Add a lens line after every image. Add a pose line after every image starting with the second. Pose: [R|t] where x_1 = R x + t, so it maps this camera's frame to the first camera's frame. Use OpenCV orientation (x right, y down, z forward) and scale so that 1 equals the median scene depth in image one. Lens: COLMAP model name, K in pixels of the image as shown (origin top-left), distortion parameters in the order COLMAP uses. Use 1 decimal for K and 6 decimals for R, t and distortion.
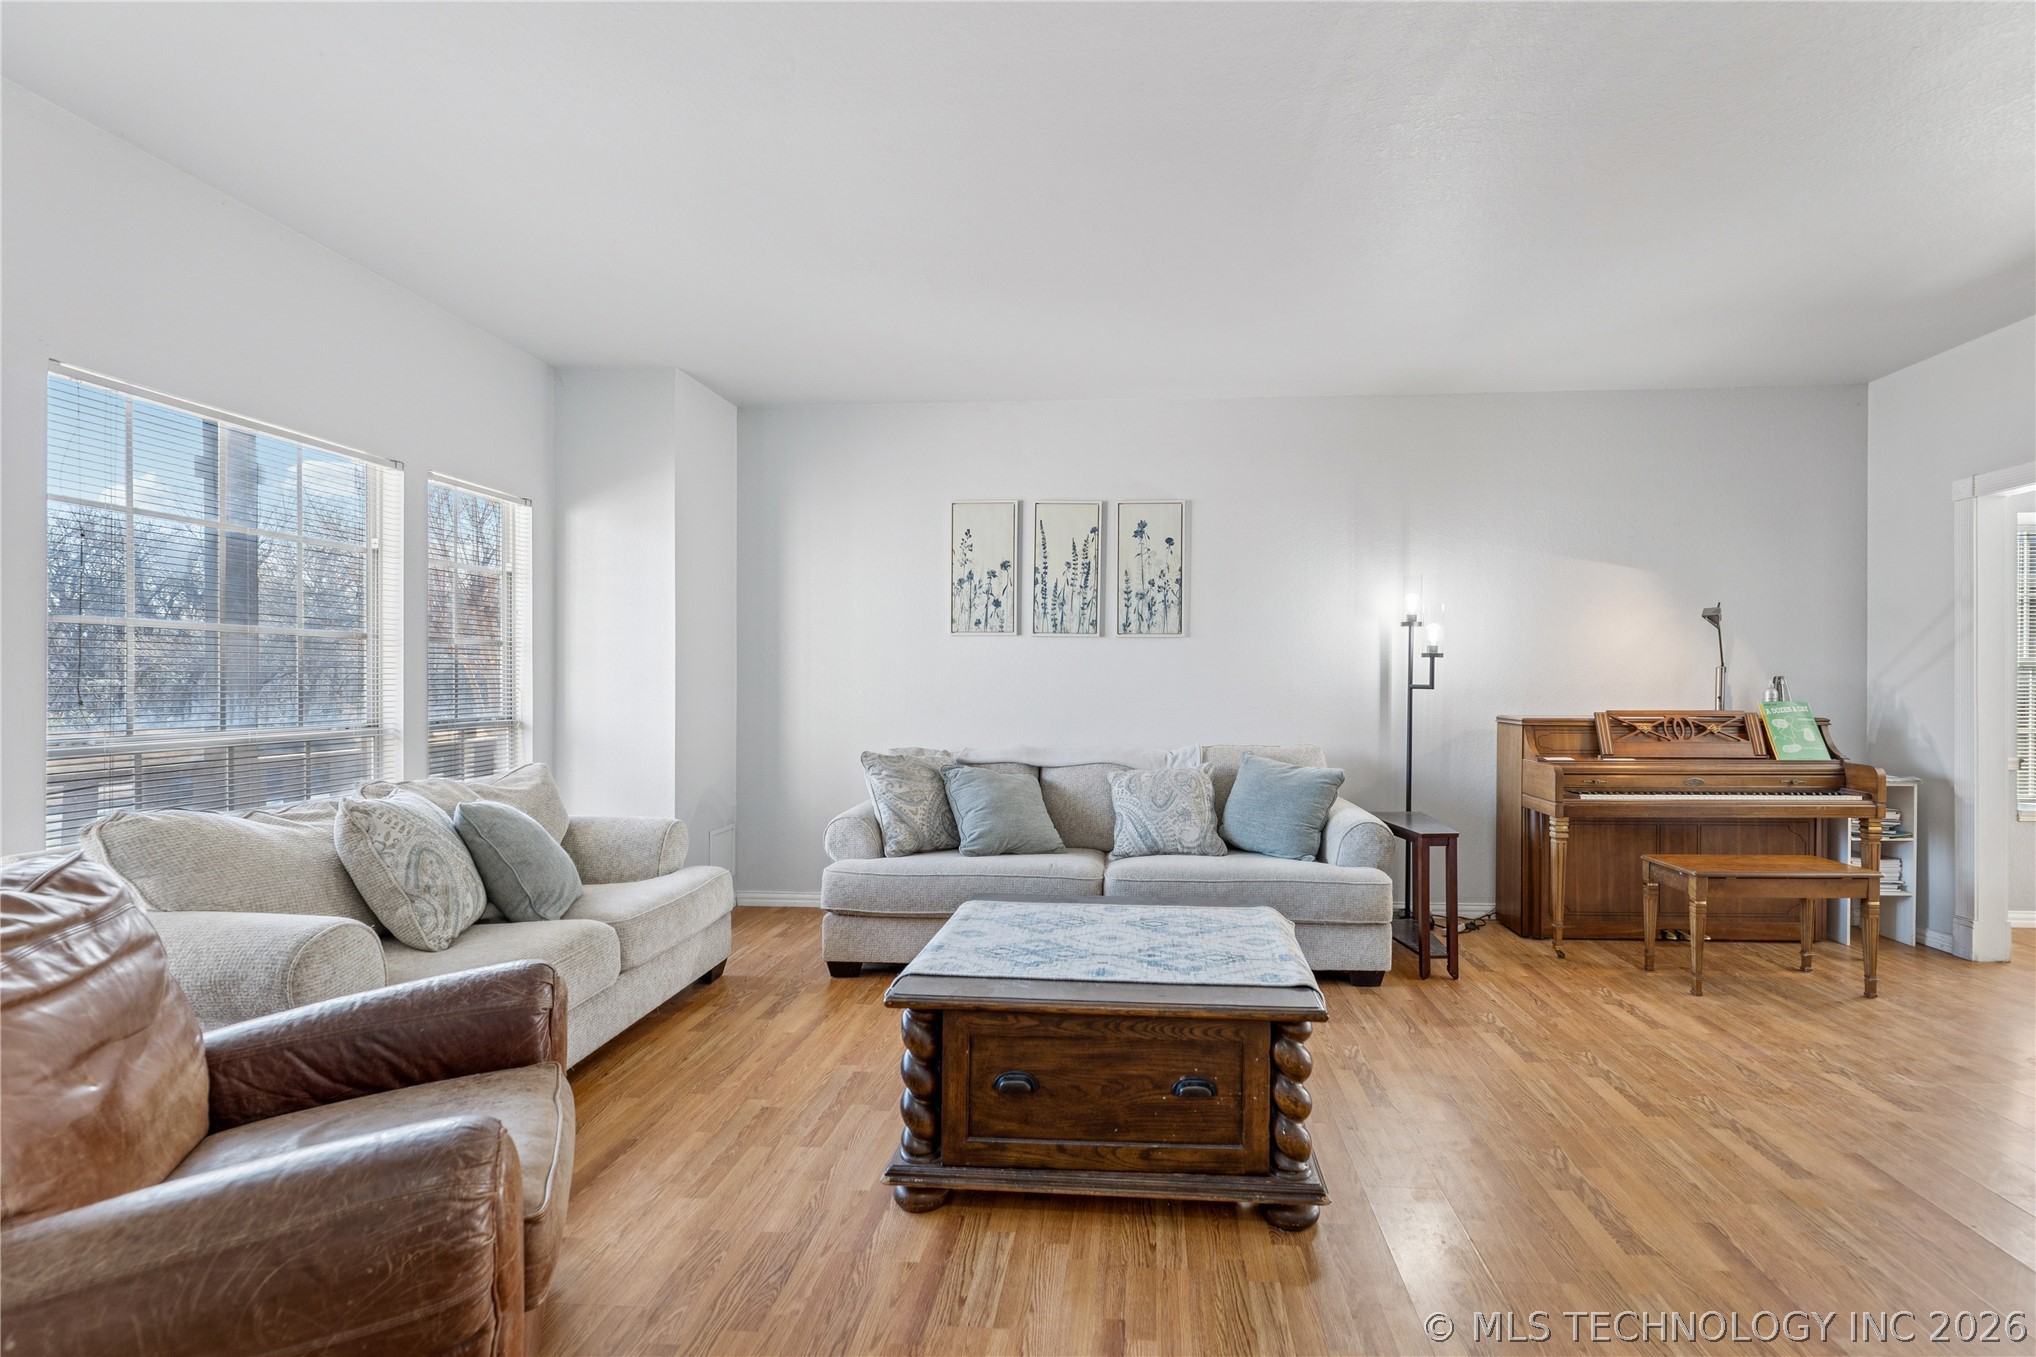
lens RADIAL K [[871.1, 0, 1084.6], [0, 871.1, 687.3], [0, 0, 1]] dist [-0.015924, 0.000077]
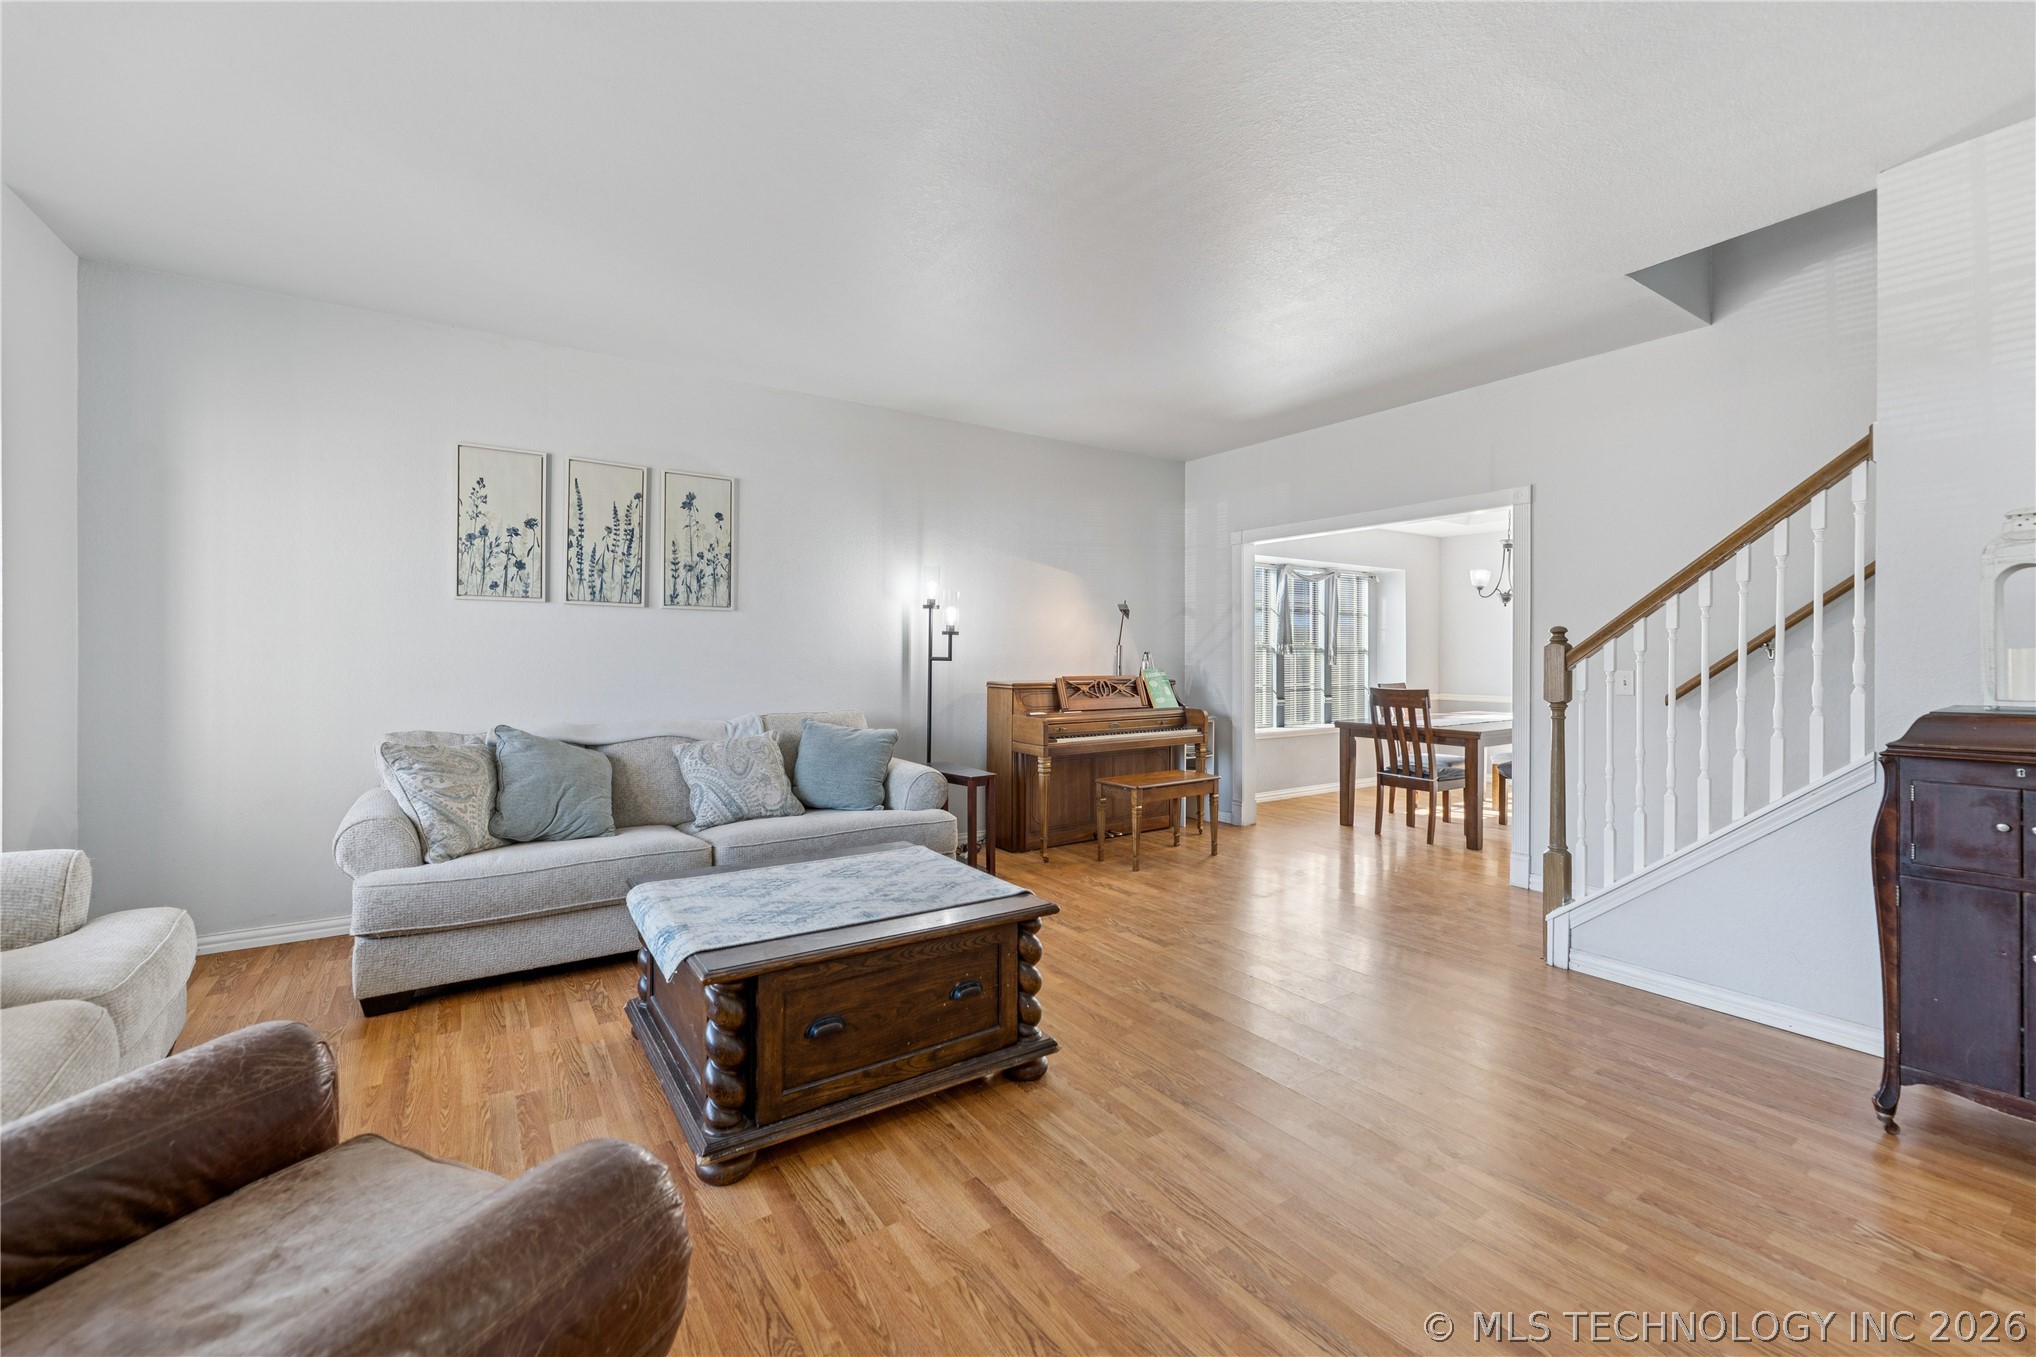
lens RADIAL K [[826.0, 0, 1026.2], [0, 826.0, 660.8], [0, 0, 1]] dist [-0.021285, -0.000160]
pose [[0.780102, -0.000862, 0.625652, -0.263819], [-0.000172, 0.999999, 0.001592, 0.000183], [-0.625653, -0.001350, 0.780101, 0.025626]]
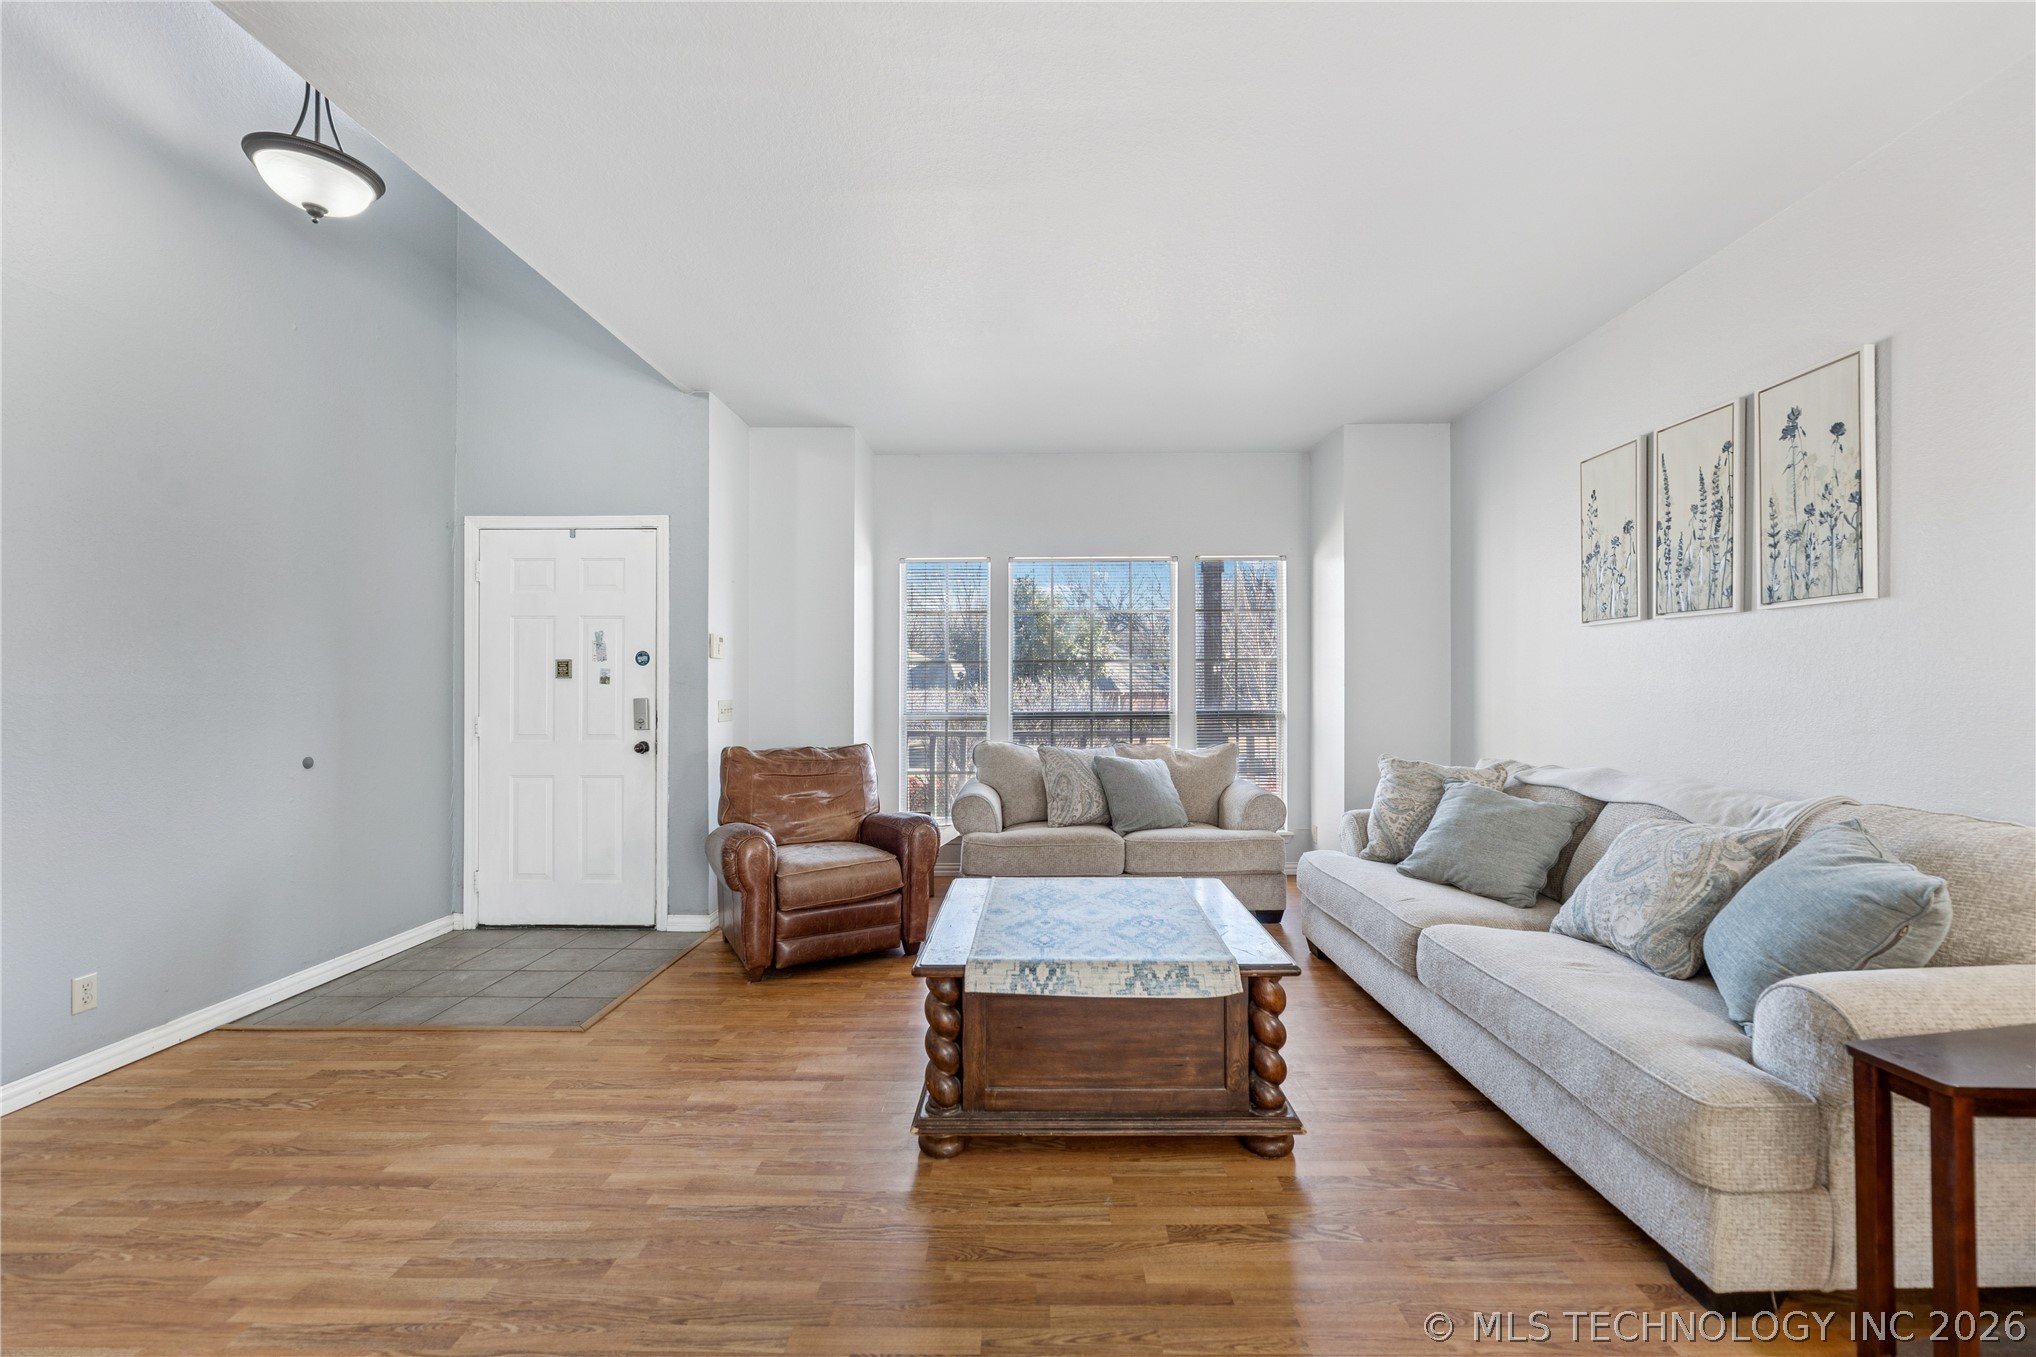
lens RADIAL K [[826.9, 0, 1018.1], [0, 826.9, 668.1], [0, 0, 1]] dist [-0.000896, 0.000019]
pose [[0.060273, -0.024486, -0.997882, 0.689299], [-0.002432, 0.999692, -0.024678, -0.001419], [0.998179, 0.003914, 0.060195, 0.524093]]
